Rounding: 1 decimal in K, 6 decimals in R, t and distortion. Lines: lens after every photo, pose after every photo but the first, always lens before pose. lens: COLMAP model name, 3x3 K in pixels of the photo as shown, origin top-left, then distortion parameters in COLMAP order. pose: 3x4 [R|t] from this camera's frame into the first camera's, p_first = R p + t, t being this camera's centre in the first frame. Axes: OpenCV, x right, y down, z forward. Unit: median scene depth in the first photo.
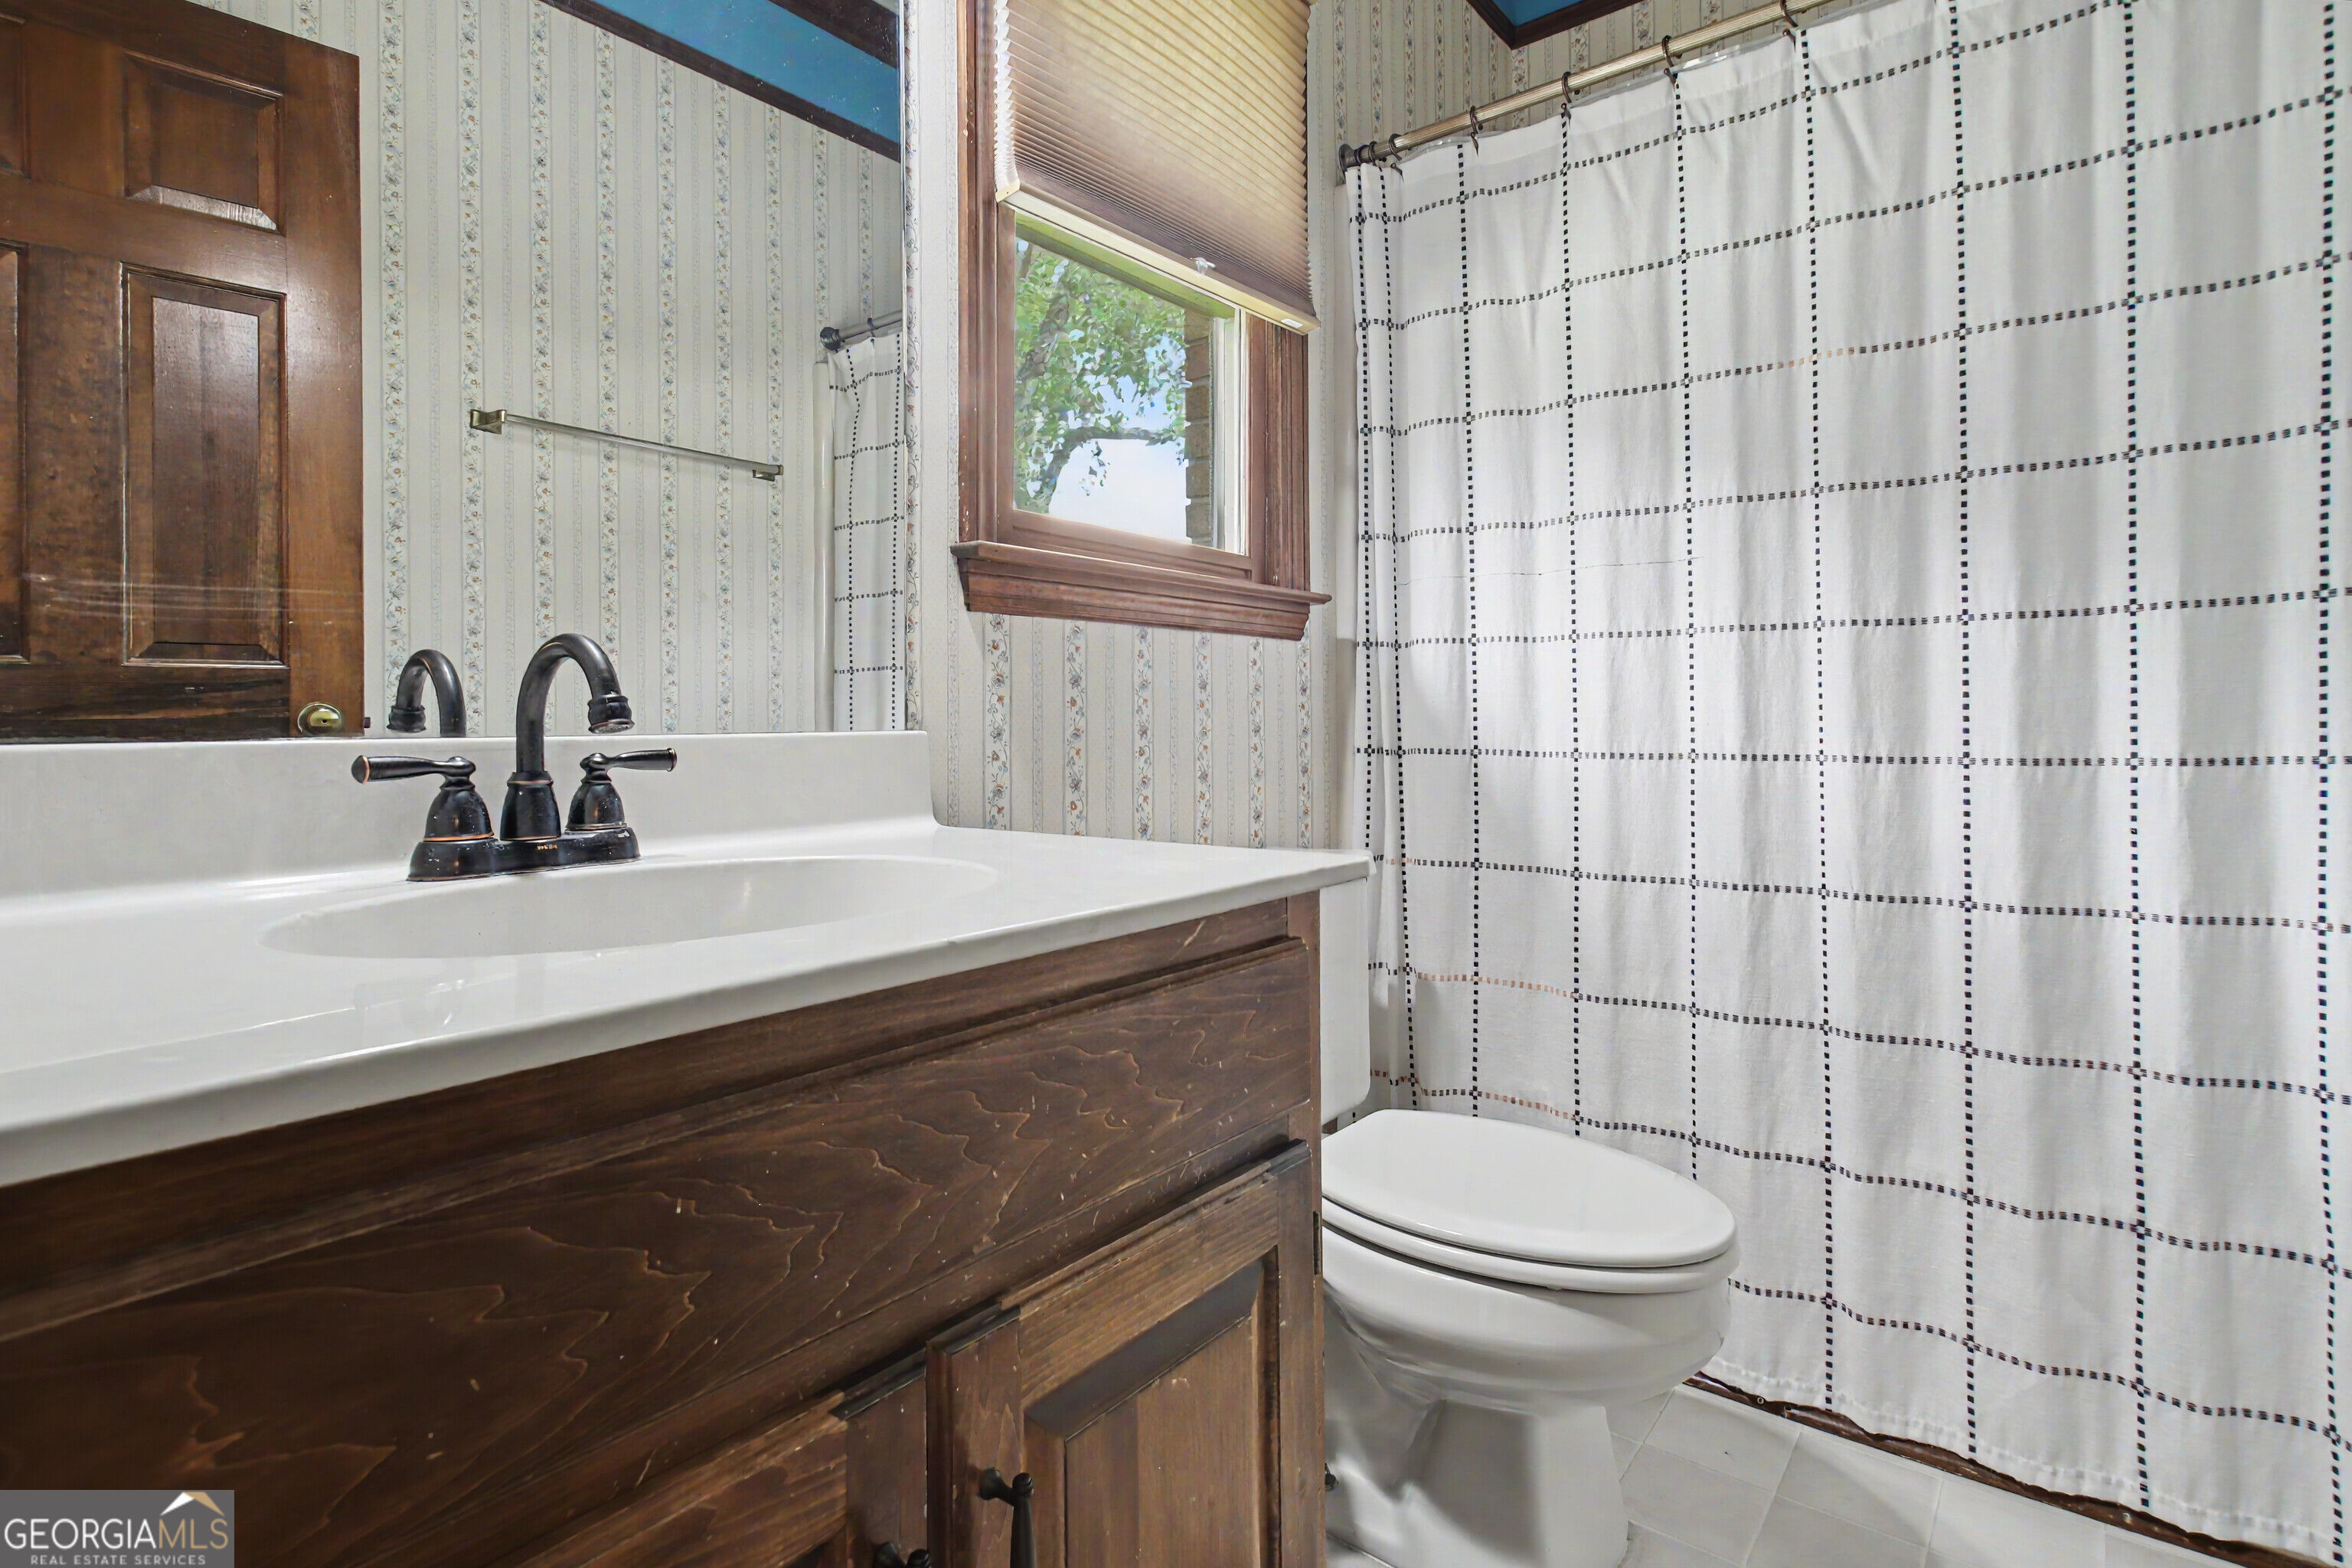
lens RADIAL K [[1171.6, 0, 1177.1], [0, 1171.6, 715.1], [0, 0, 1]] dist [0.009346, -0.001325]
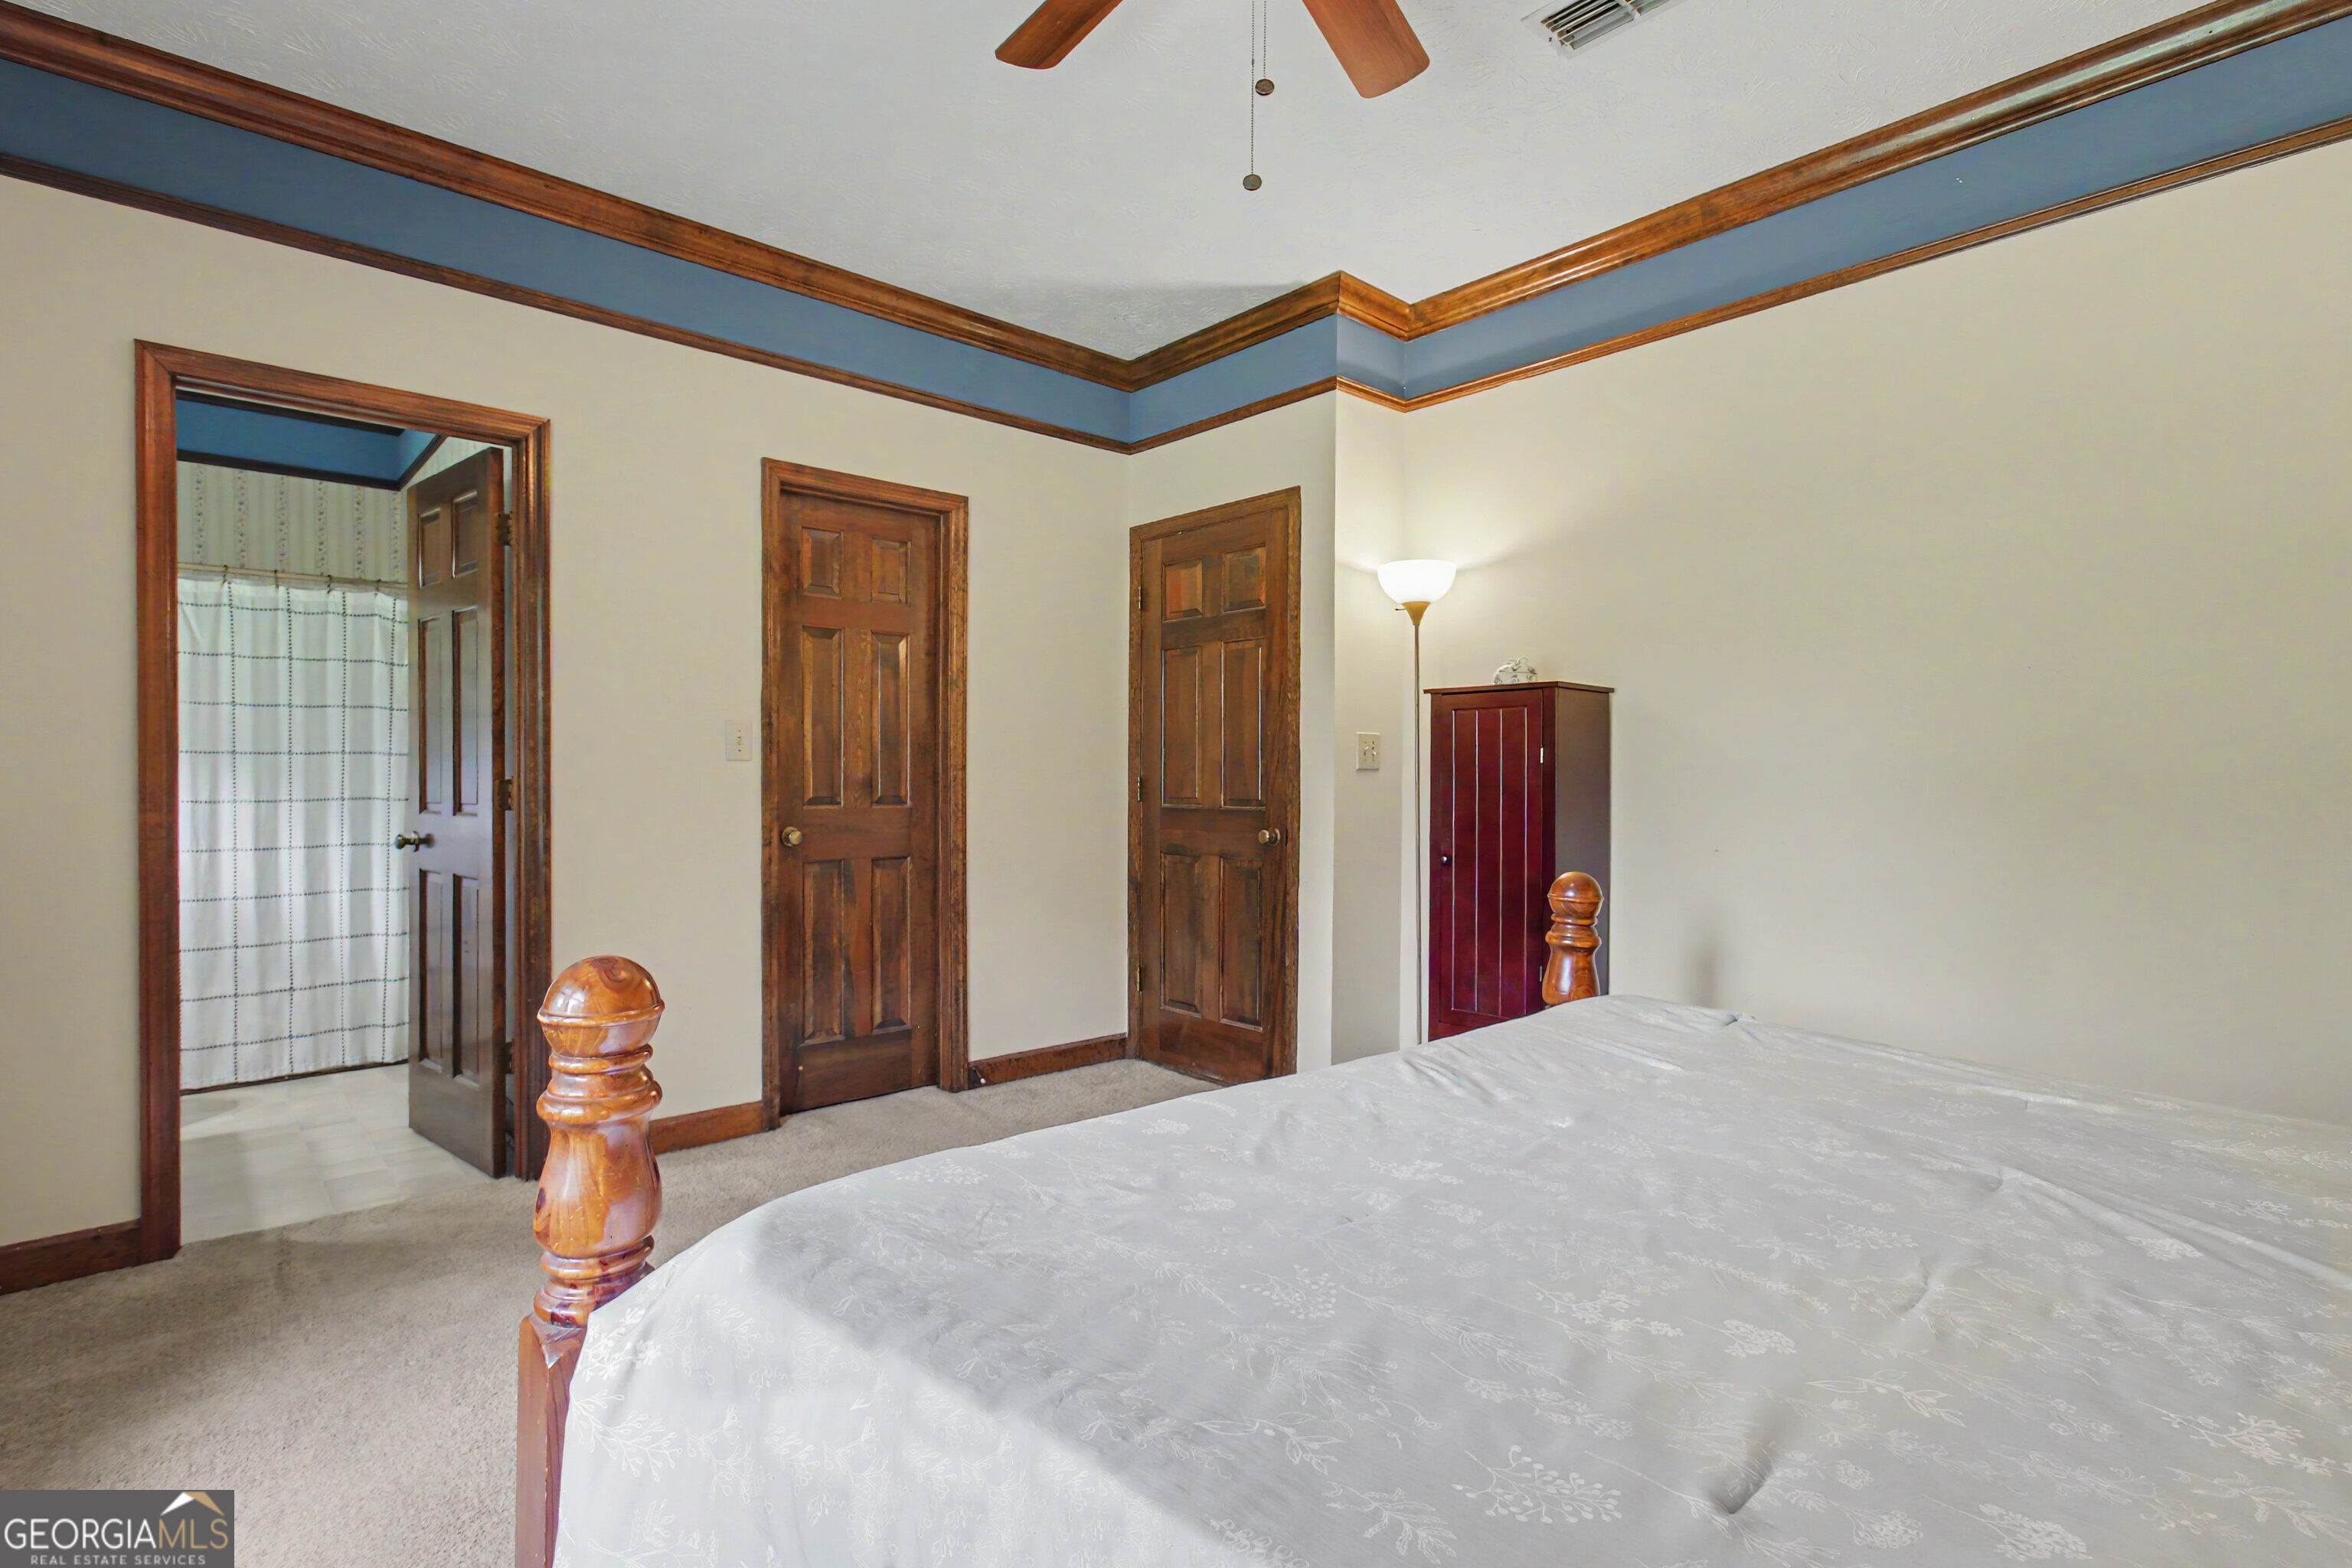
lens RADIAL K [[1119.3, 0, 1173.1], [0, 1119.3, 786.9], [0, 0, 1]] dist [0.001640, -0.000113]
pose [[0.171961, -0.001485, 0.985103, -1.504284], [-0.009272, 0.999952, 0.003126, -0.133337], [-0.985060, -0.009672, 0.171939, -1.600420]]
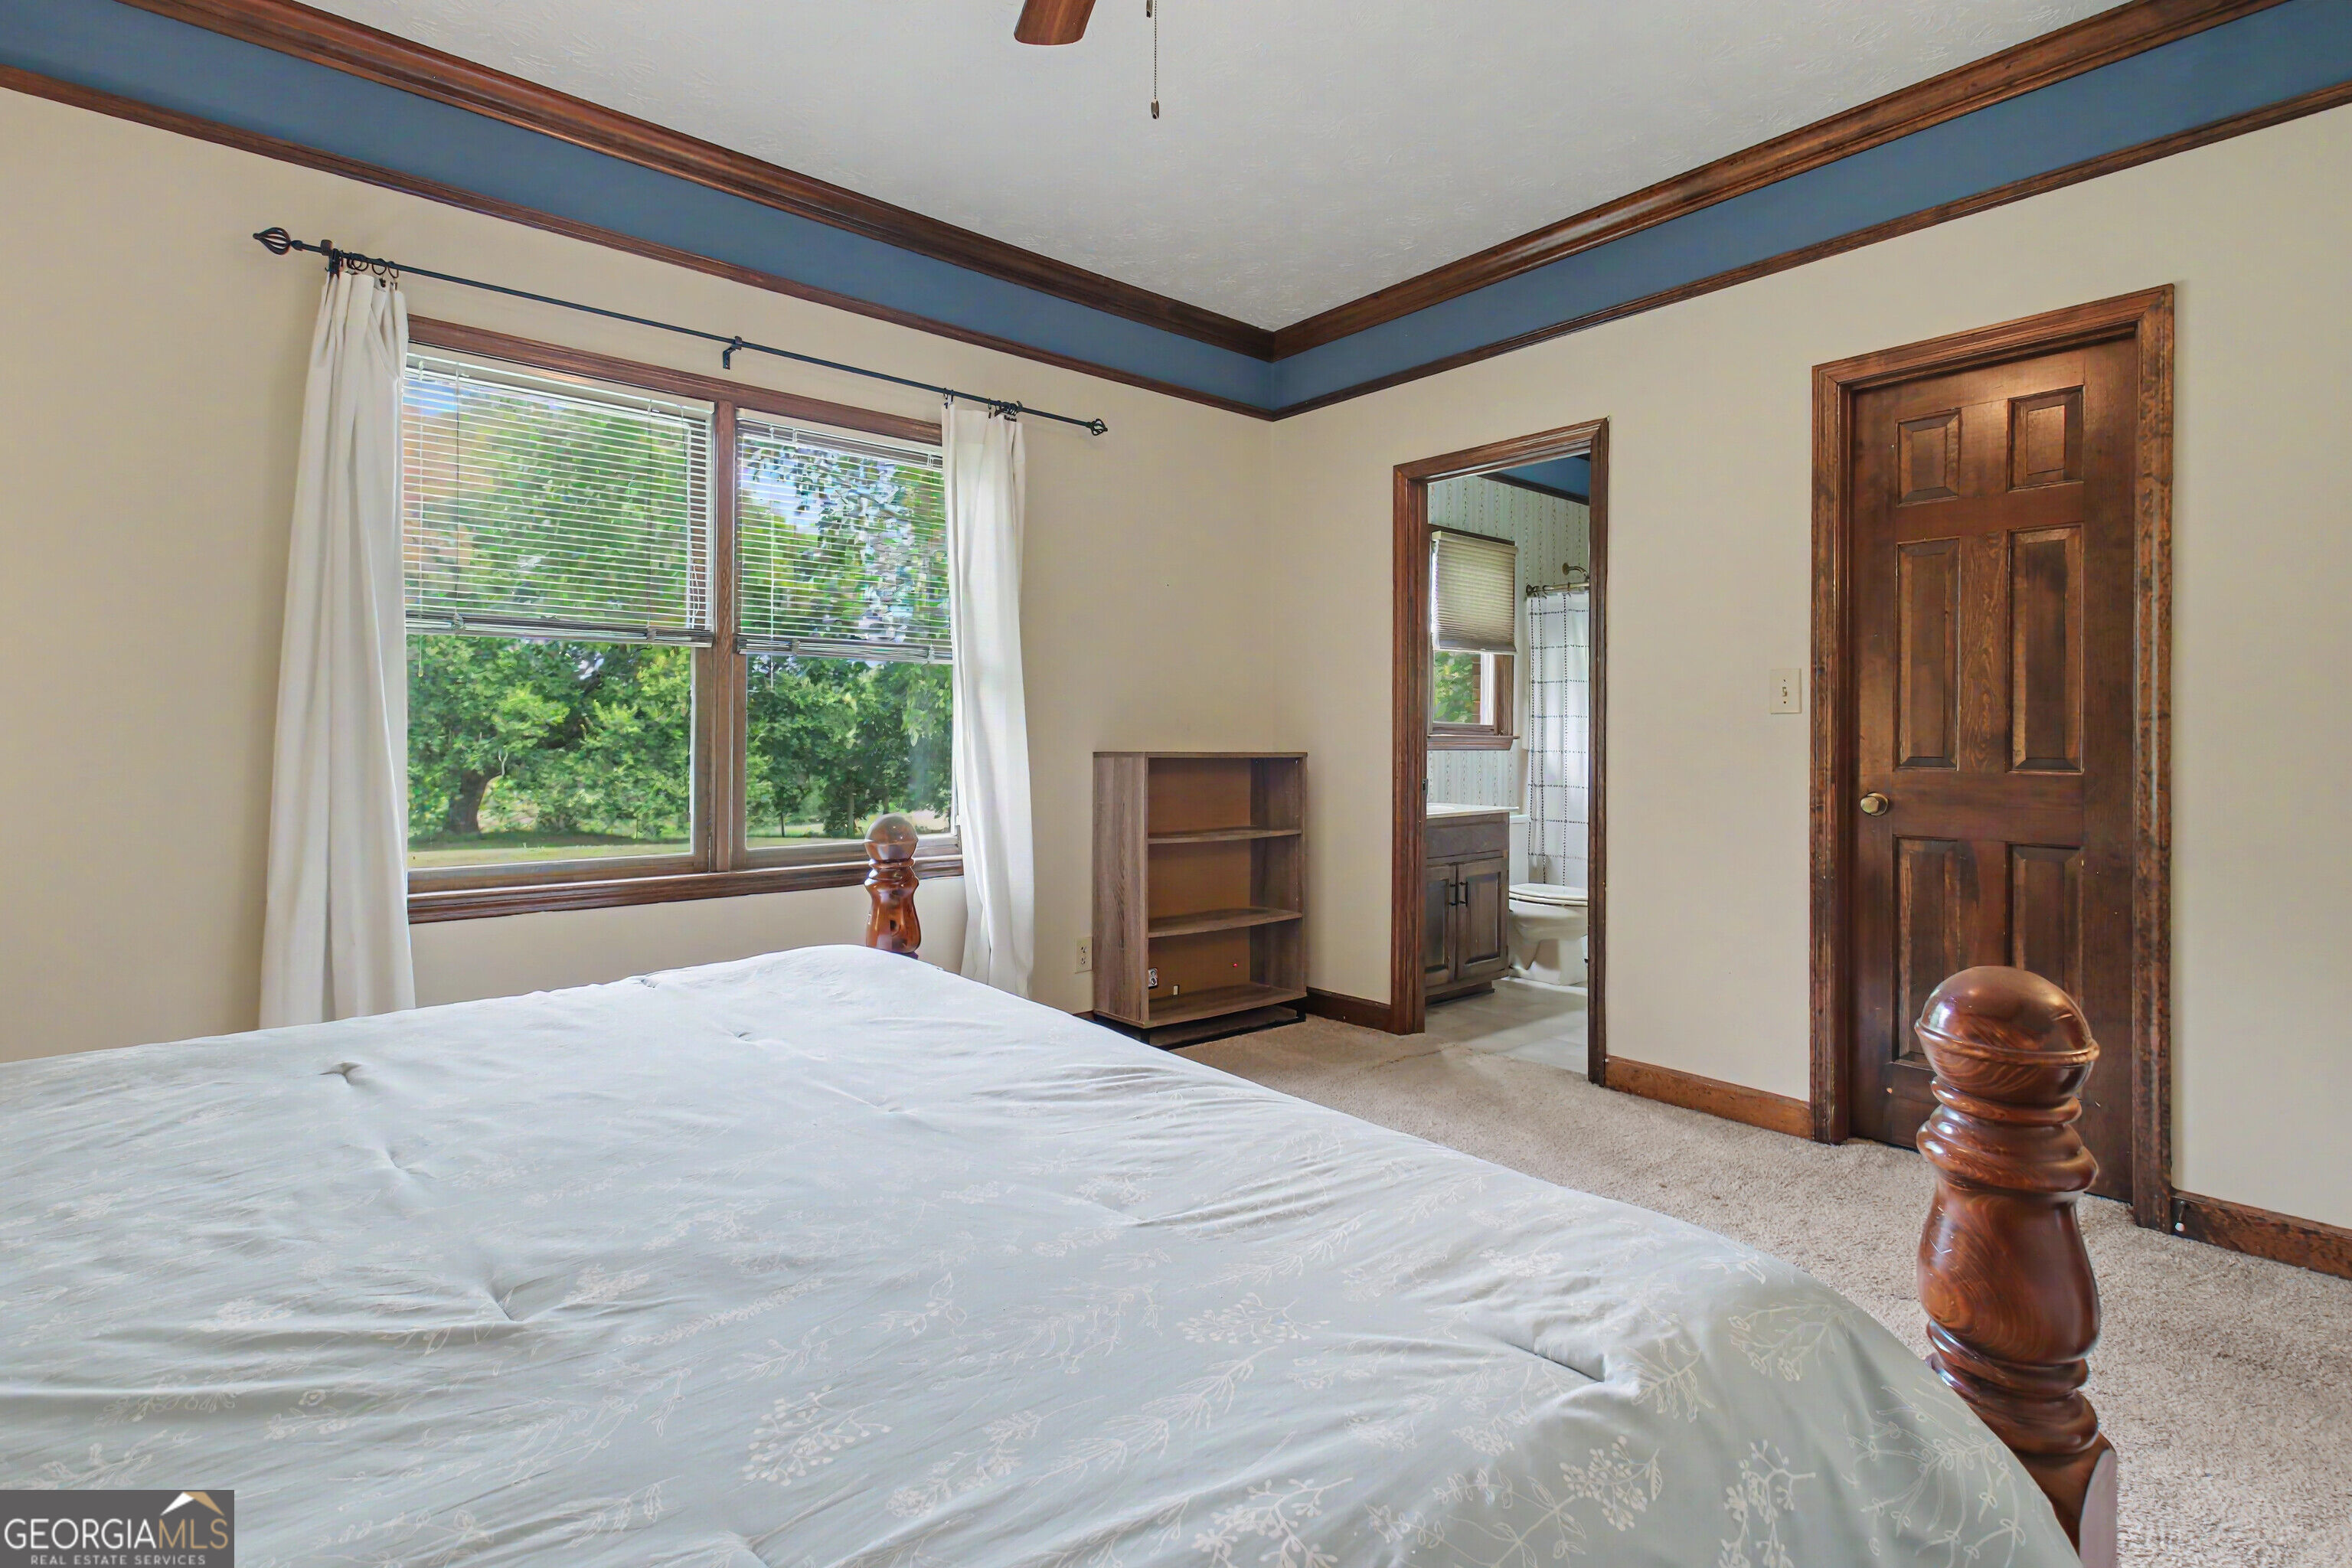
lens RADIAL K [[1127.9, 0, 1181.2], [0, 1127.9, 744.6], [0, 0, 1]] dist [0.000272, -0.000104]
pose [[0.981864, 0.013685, -0.189091, -0.219856], [-0.011067, 0.999828, 0.014892, -0.131737], [0.189262, -0.012529, 0.981847, -2.492921]]
